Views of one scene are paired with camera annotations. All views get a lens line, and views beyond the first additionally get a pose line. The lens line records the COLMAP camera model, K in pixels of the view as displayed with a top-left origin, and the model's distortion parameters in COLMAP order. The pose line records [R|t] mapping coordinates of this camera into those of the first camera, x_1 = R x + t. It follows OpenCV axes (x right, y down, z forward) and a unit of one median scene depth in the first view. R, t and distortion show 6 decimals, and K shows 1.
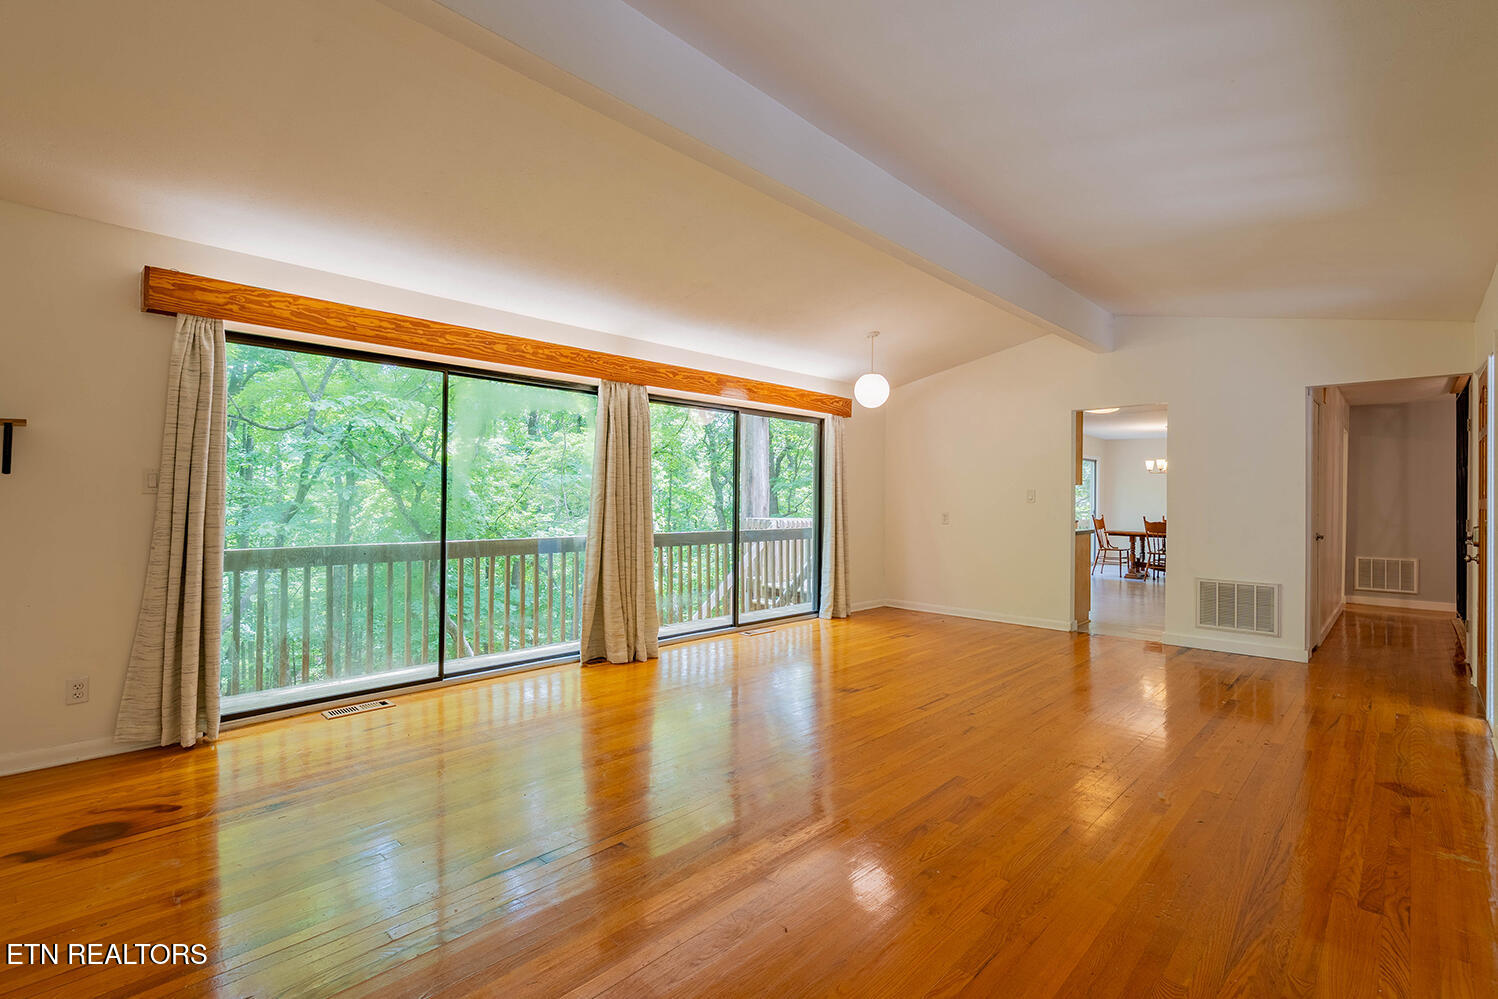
lens RADIAL K [[689.5, 0, 750.4], [0, 689.5, 500.1], [0, 0, 1]] dist [-0.016697, 0.002796]
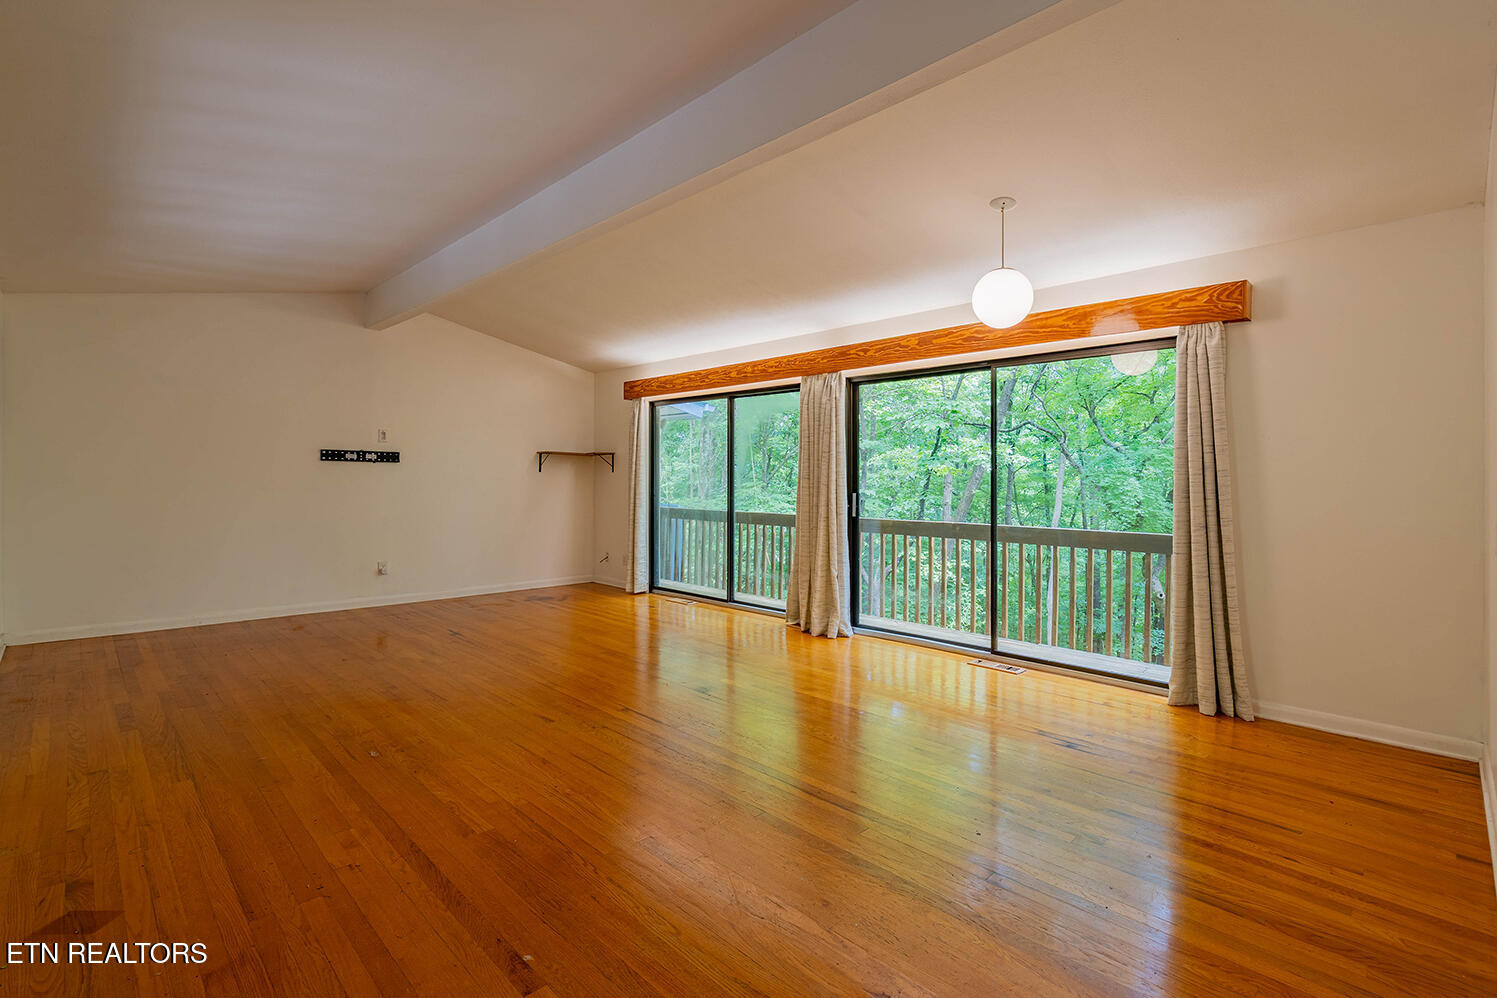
lens RADIAL K [[689.1, 0, 748.9], [0, 689.1, 484.8], [0, 0, 1]] dist [-0.016697, 0.002796]
pose [[-0.030213, 0.000724, -0.999543, 0.884814], [-0.011589, 0.999932, 0.001075, 0.002645], [0.999476, 0.011616, -0.030203, 0.911519]]
